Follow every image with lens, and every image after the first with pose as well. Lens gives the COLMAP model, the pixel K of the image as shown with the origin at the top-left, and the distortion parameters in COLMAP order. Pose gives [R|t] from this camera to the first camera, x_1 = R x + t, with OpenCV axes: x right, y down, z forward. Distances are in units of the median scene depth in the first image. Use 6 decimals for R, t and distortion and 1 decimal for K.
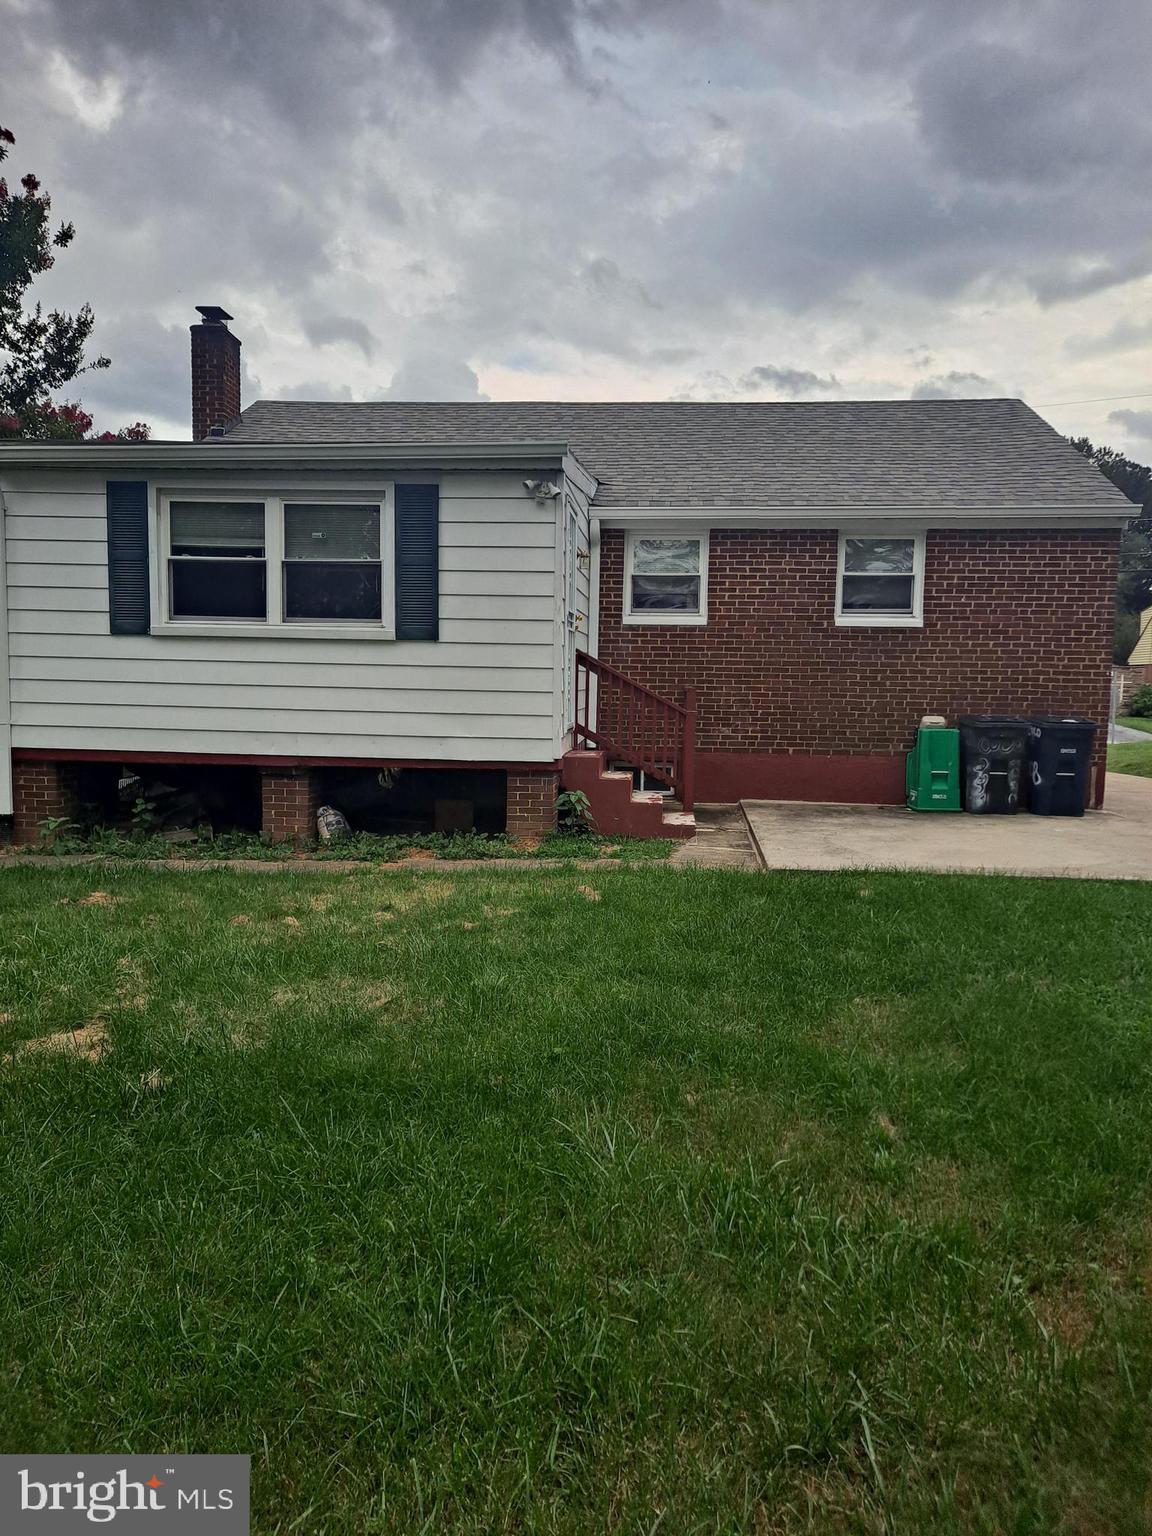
lens RADIAL K [[1117.1, 0, 569.4], [0, 1117.1, 767.2], [0, 0, 1]] dist [0.081585, -0.080921]
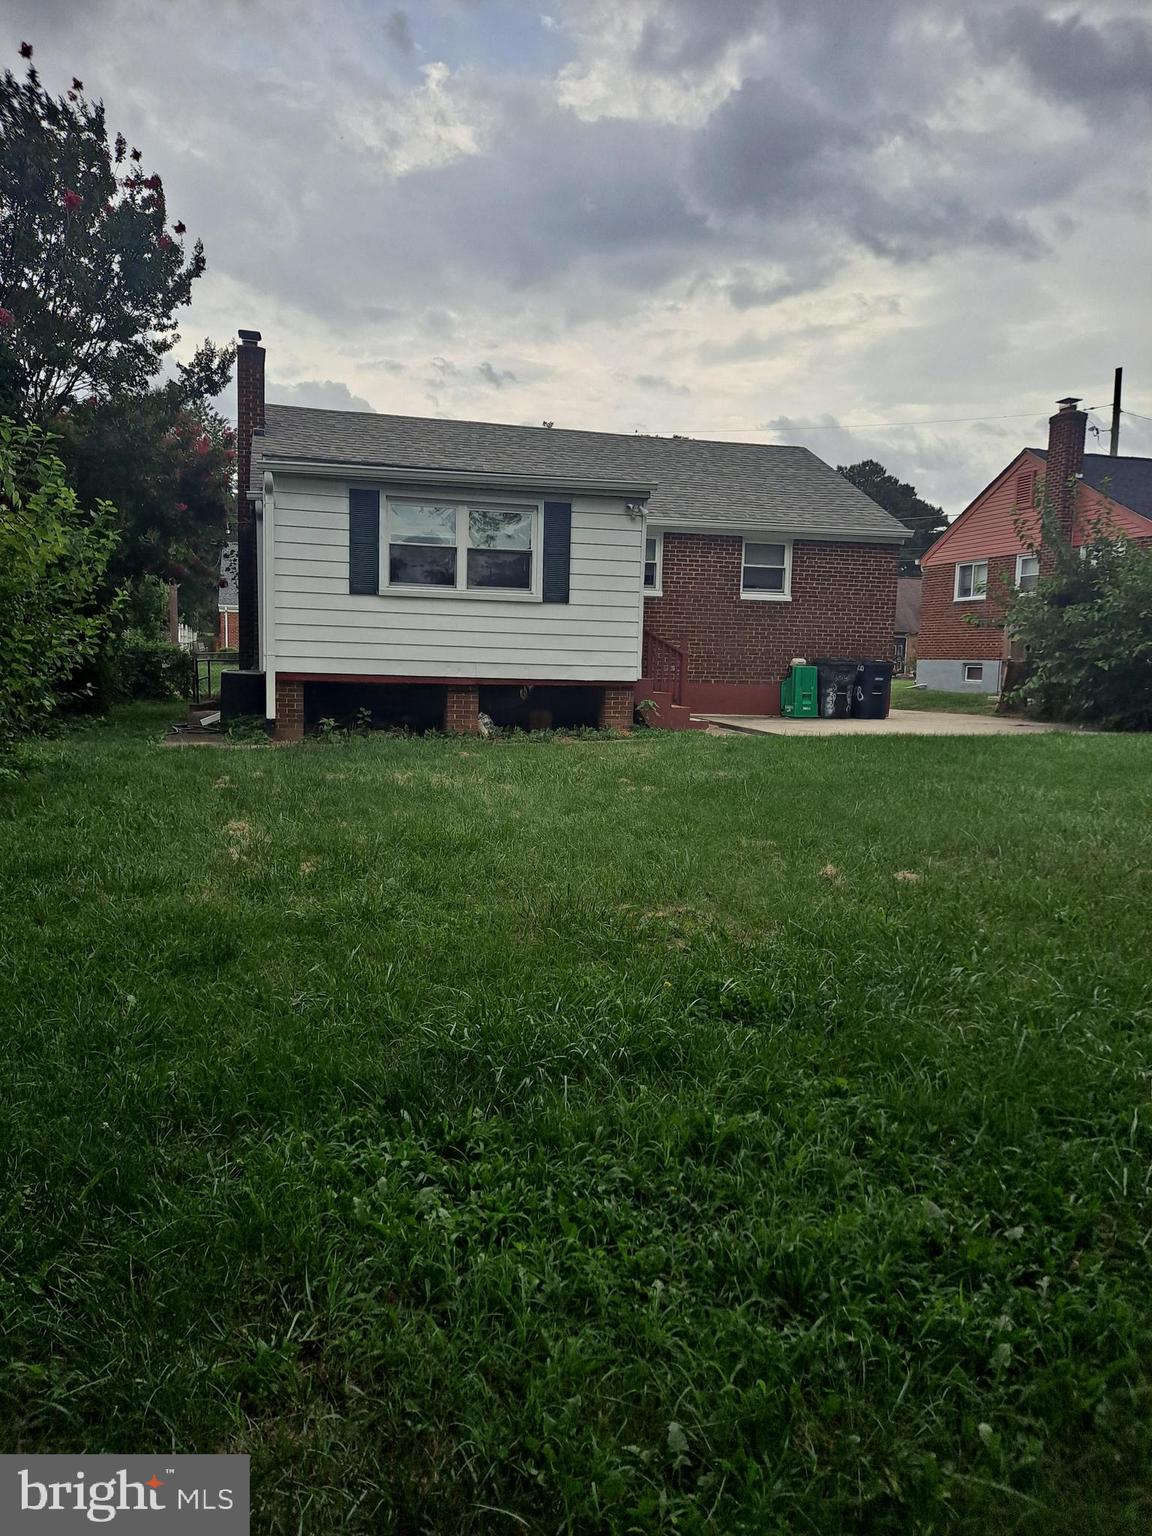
lens RADIAL K [[1117.1, 0, 569.4], [0, 1117.1, 767.2], [0, 0, 1]] dist [0.081585, -0.080921]
pose [[0.942632, -0.025350, 0.332871, -0.627370], [0.016062, 0.999402, 0.030627, 0.066511], [-0.333448, -0.023523, 0.942475, -0.467762]]
